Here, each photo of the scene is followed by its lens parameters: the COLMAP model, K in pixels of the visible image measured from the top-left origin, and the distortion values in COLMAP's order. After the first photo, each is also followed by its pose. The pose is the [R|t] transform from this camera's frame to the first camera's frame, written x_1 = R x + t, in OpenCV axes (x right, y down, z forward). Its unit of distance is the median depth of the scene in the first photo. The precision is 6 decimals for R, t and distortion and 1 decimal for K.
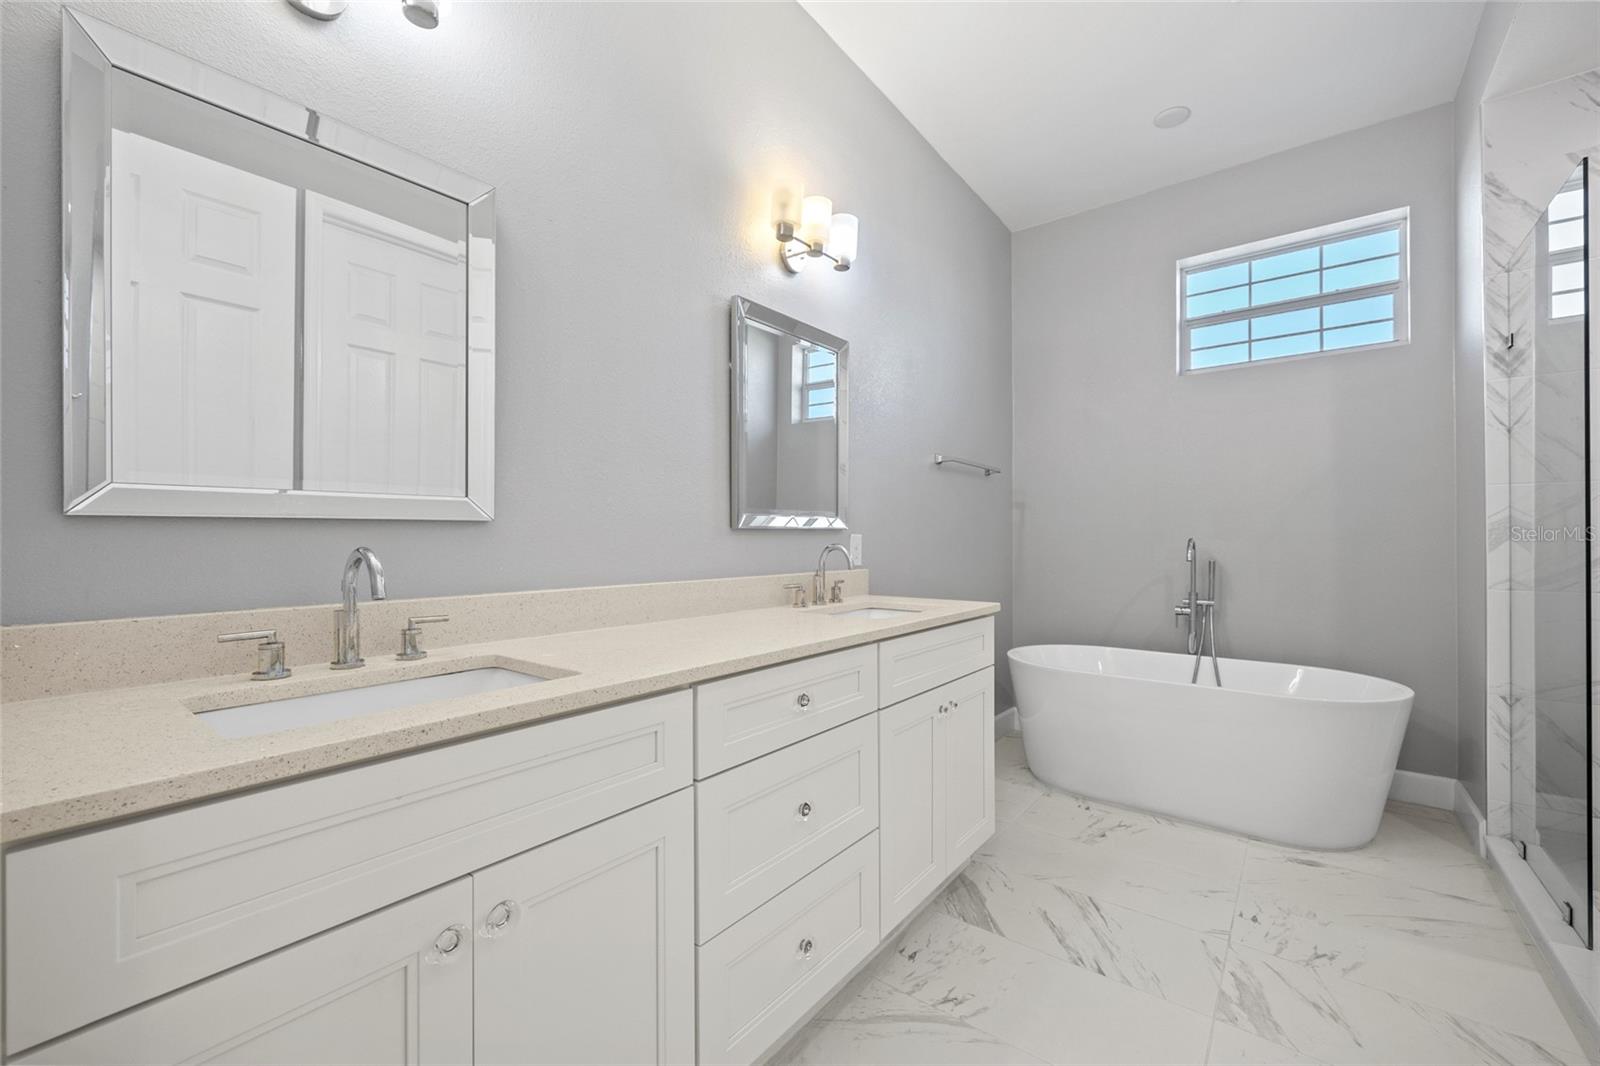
lens RADIAL K [[644.1, 0, 791.6], [0, 644.1, 535.4], [0, 0, 1]] dist [-0.002320, 0.001000]
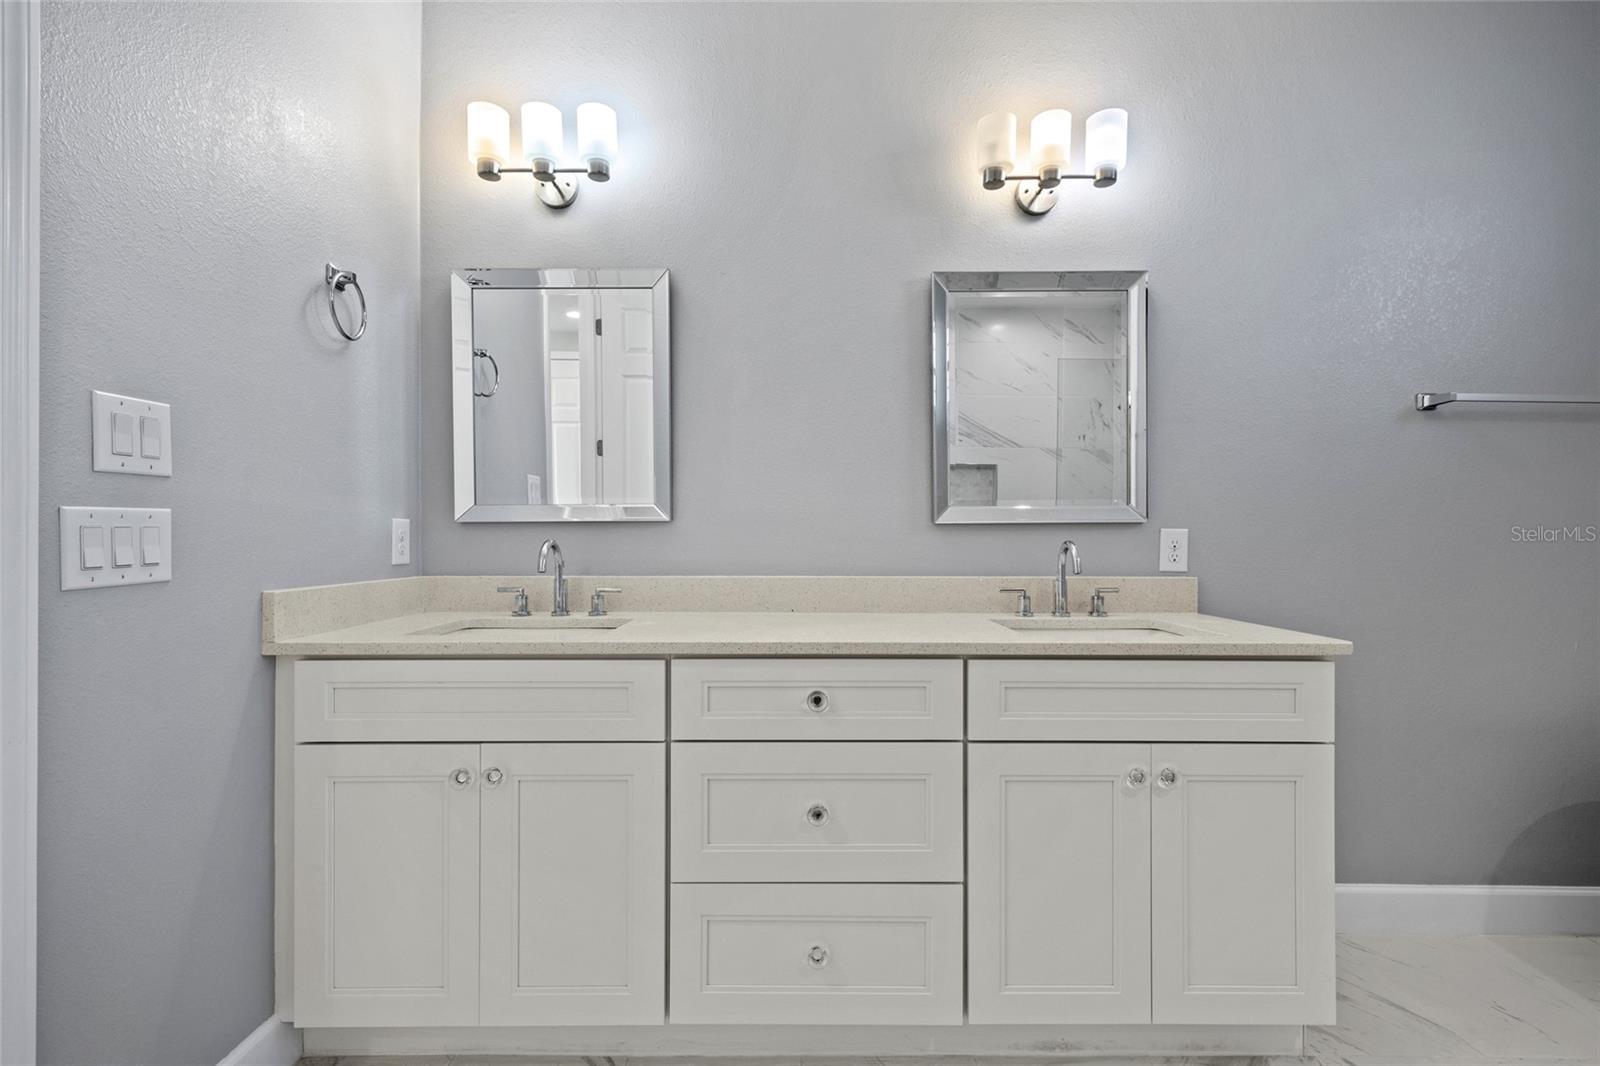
lens RADIAL K [[644.1, 0, 795.1], [0, 644.1, 543.5], [0, 0, 1]] dist [-0.002320, 0.001000]
pose [[0.620356, 0.000527, -0.784320, 0.548966], [0.004379, 0.999982, 0.004136, 0.013544], [0.784308, -0.006000, 0.620343, 0.280779]]
